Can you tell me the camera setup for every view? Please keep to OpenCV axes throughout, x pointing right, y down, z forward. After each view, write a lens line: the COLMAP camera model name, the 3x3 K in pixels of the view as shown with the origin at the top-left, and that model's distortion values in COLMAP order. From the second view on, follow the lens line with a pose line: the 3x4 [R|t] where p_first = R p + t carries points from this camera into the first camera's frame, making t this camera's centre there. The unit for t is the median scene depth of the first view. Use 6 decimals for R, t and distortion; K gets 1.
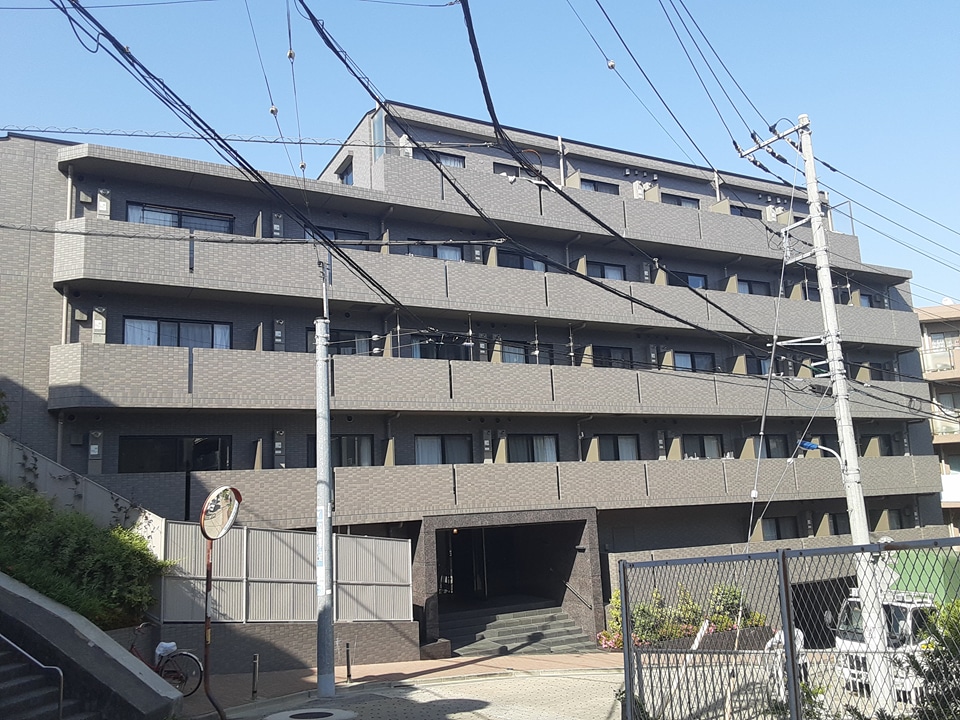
lens RADIAL K [[805.3, 0, 481.6], [0, 805.3, 350.8], [0, 0, 1]] dist [0.058063, -0.040041]
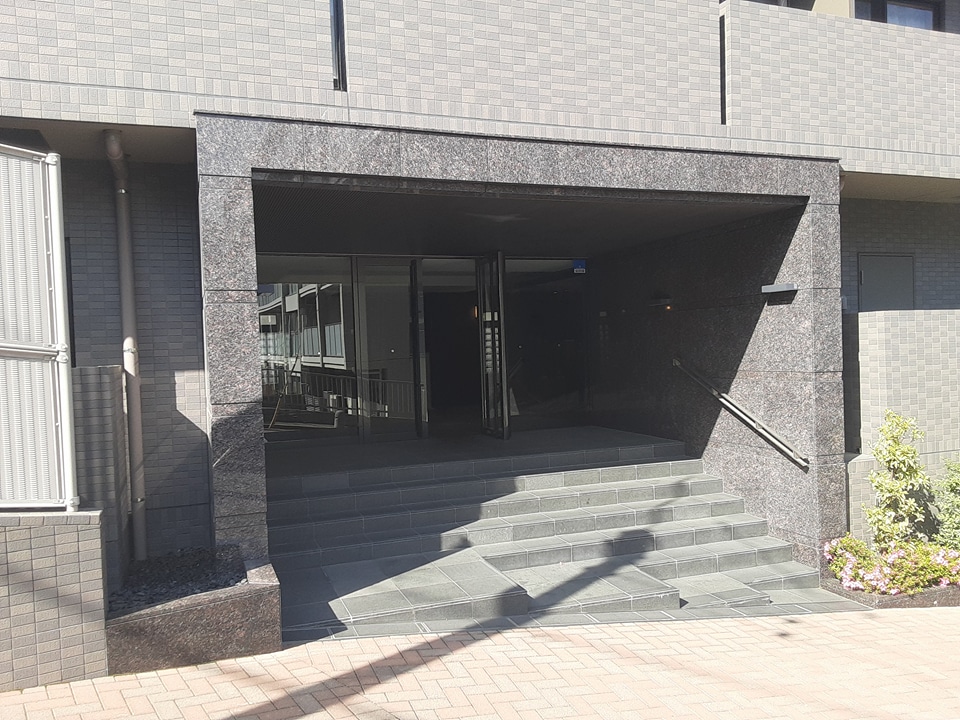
lens RADIAL K [[805.3, 0, 473.9], [0, 805.3, 364.2], [0, 0, 1]] dist [0.058063, -0.040041]
pose [[0.991439, 0.017396, -0.129408, 0.044439], [0.009444, 0.978936, 0.203950, 0.208674], [0.130230, -0.203426, 0.970391, 0.673049]]
